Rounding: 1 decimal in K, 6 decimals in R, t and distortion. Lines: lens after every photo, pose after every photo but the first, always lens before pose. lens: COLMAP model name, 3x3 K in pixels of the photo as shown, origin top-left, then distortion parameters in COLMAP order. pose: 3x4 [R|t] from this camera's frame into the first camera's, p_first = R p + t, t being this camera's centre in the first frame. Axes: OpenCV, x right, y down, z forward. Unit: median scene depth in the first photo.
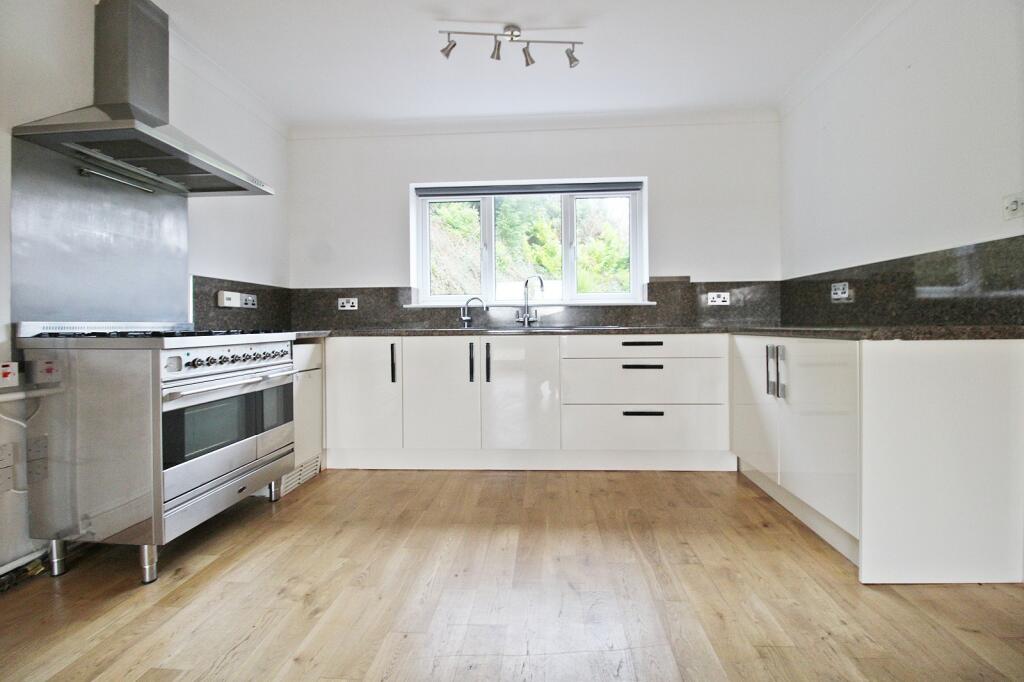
lens RADIAL K [[490.3, 0, 516.0], [0, 490.3, 326.0], [0, 0, 1]] dist [0.001092, -0.012234]
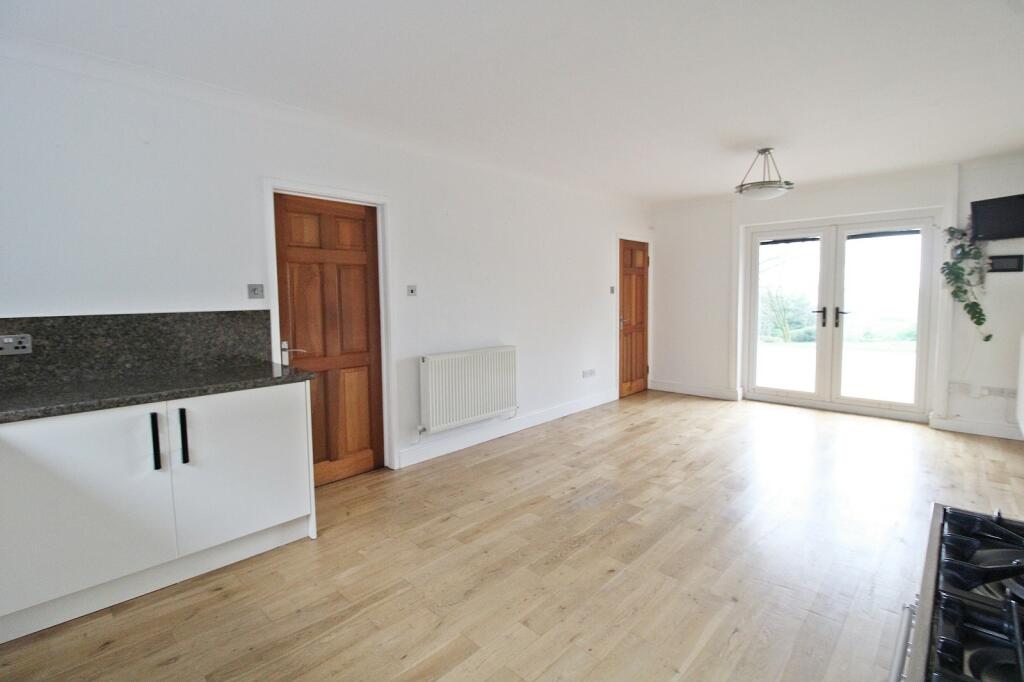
lens RADIAL K [[490.3, 0, 516.0], [0, 490.3, 326.0], [0, 0, 1]] dist [0.001092, -0.012234]
pose [[-0.783295, -0.022942, 0.621227, -0.446661], [0.017911, 0.998071, 0.059443, -0.134011], [-0.621392, 0.057688, -0.781373, 1.101091]]
